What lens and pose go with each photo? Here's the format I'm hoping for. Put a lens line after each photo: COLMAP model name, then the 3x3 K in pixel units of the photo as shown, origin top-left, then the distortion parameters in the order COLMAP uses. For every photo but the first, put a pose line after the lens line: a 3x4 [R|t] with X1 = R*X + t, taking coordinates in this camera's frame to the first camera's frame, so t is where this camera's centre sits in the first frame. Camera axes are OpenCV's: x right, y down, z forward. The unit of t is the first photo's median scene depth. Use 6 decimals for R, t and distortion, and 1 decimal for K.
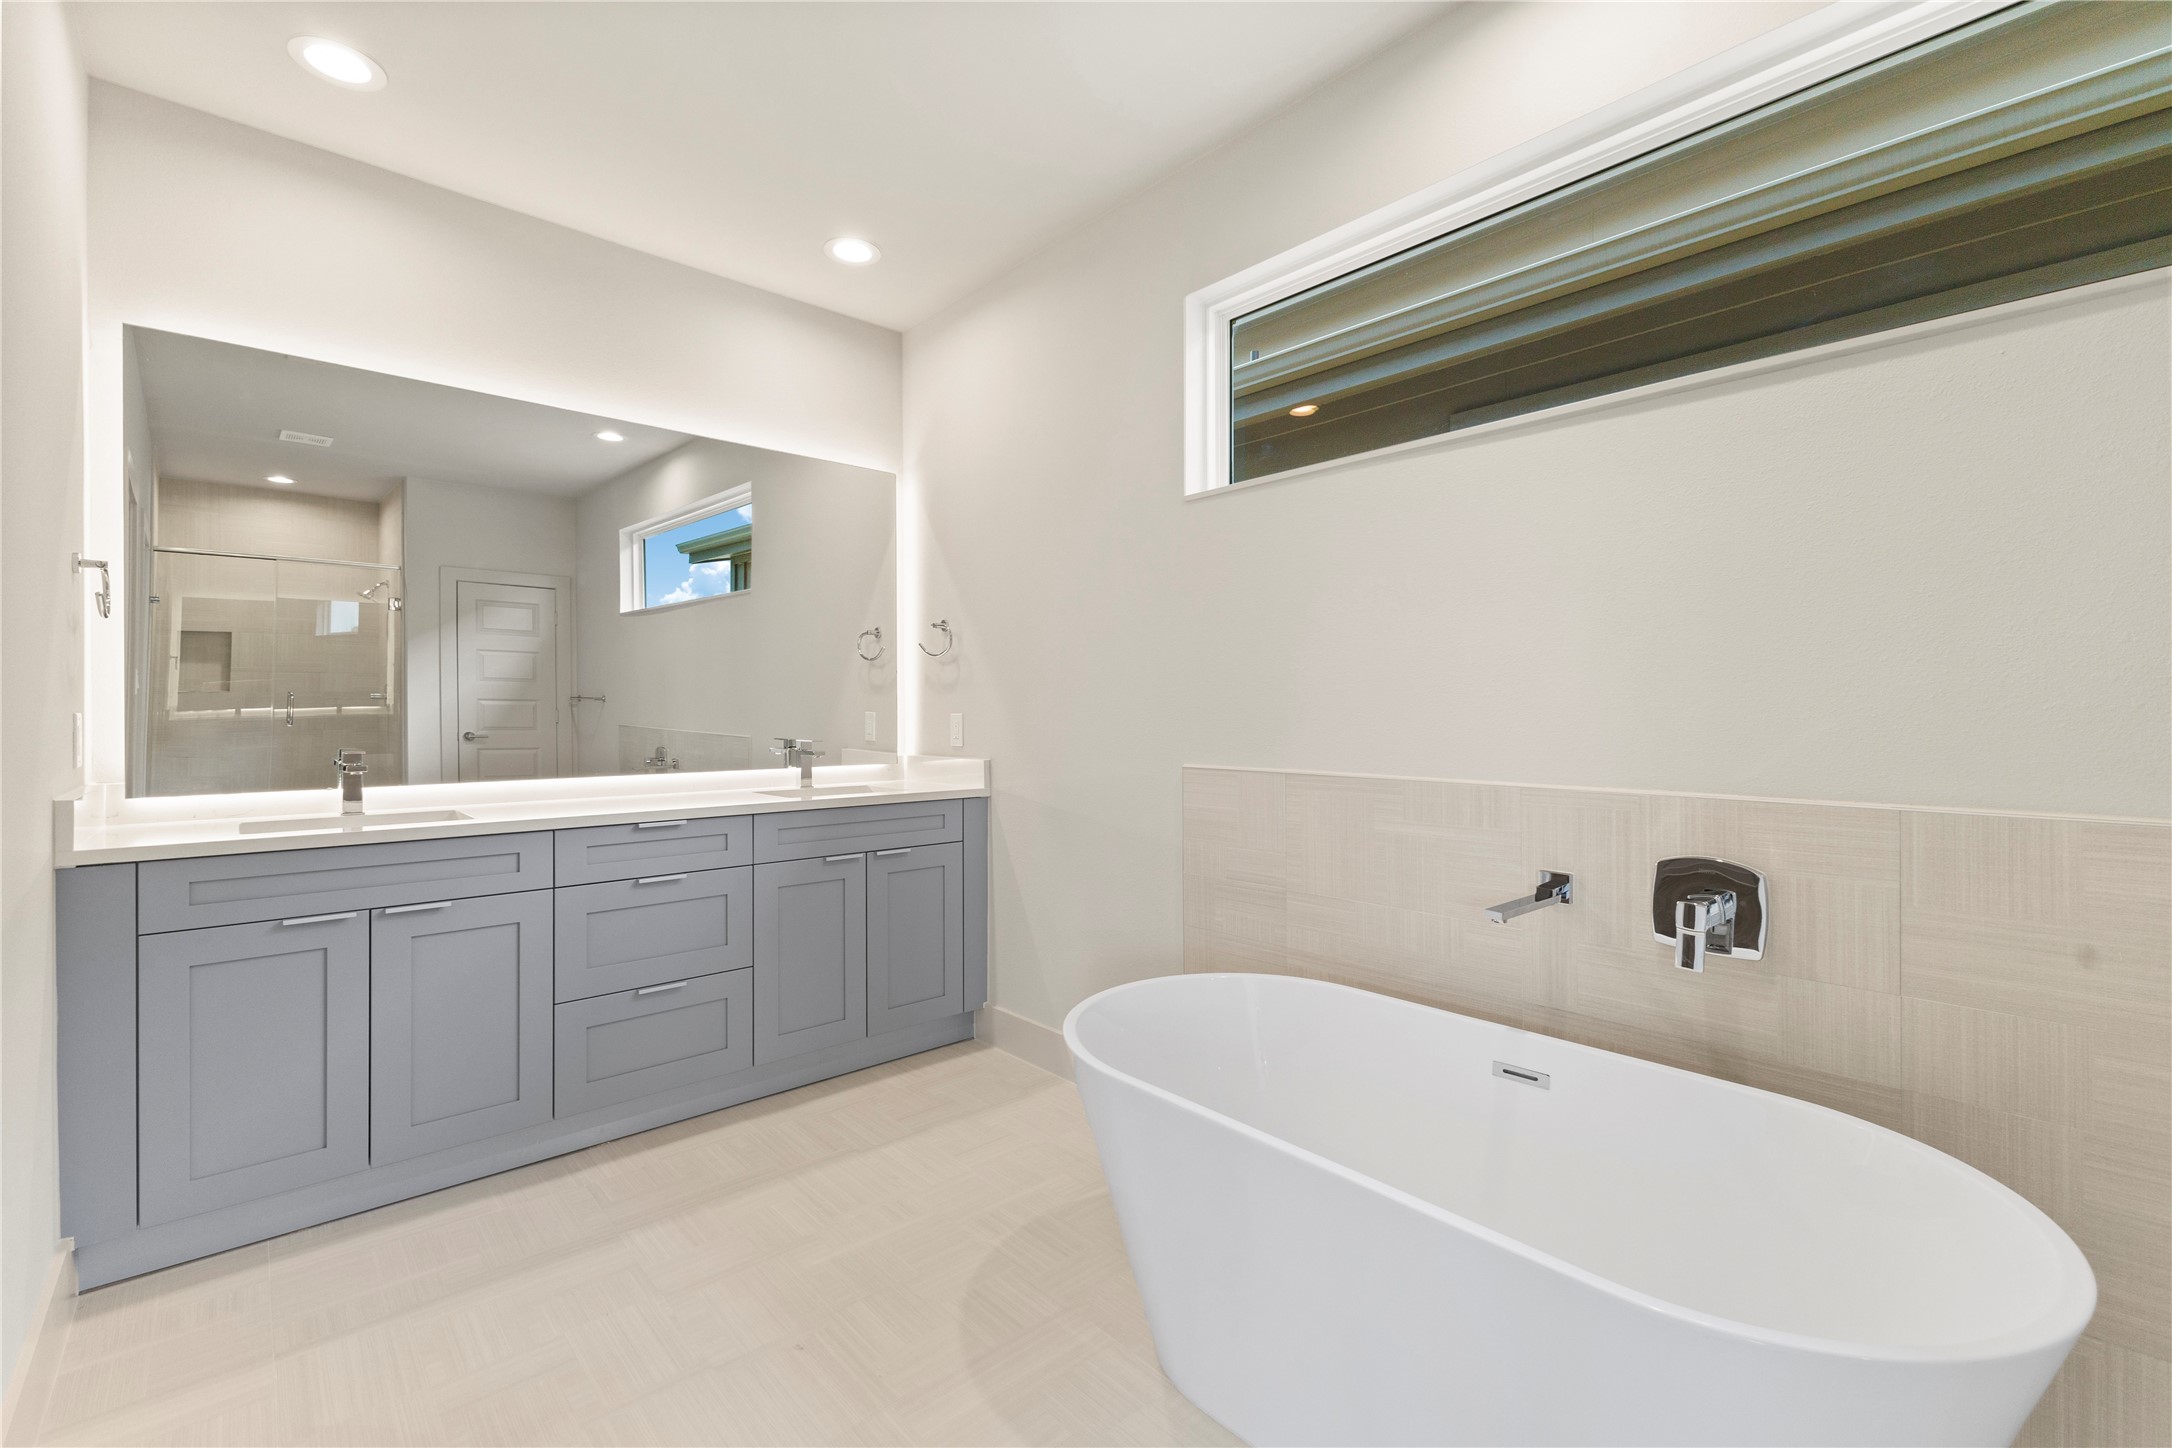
lens RADIAL K [[930.5, 0, 1087.2], [0, 930.5, 714.3], [0, 0, 1]] dist [0.015365, -0.000245]
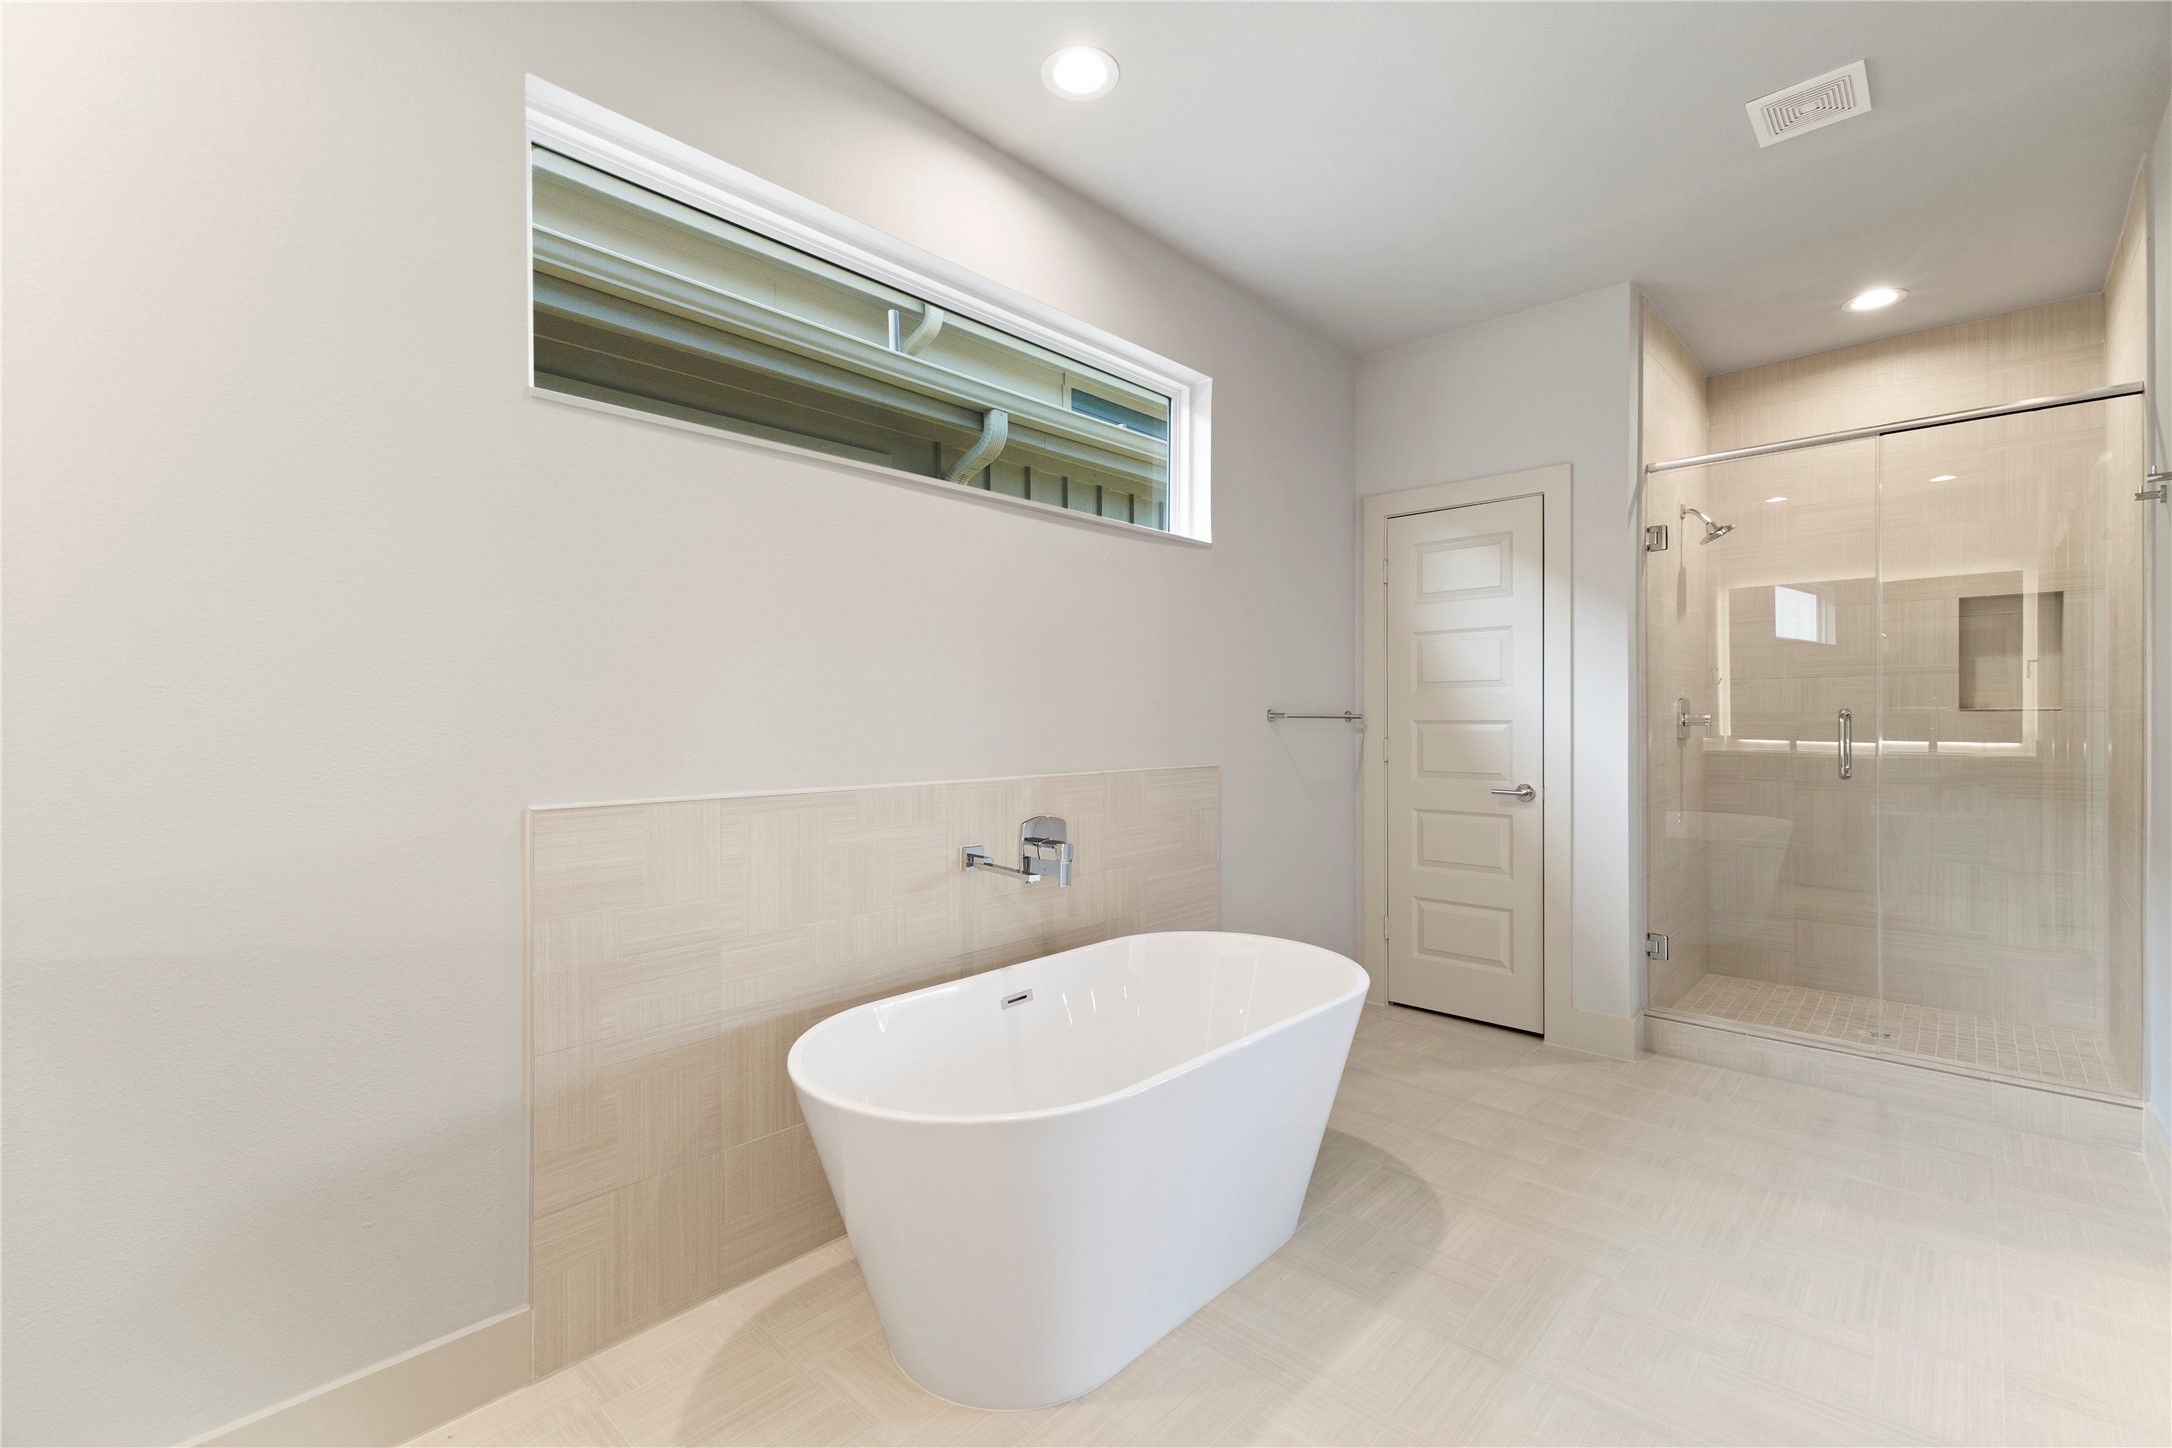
lens RADIAL K [[930.5, 0, 1087.0], [0, 930.5, 720.6], [0, 0, 1]] dist [0.015365, -0.000245]
pose [[-0.047021, -0.004471, 0.998884, -0.744684], [0.009691, 0.999941, 0.004932, -0.008215], [-0.998847, 0.009912, -0.046975, 0.852373]]
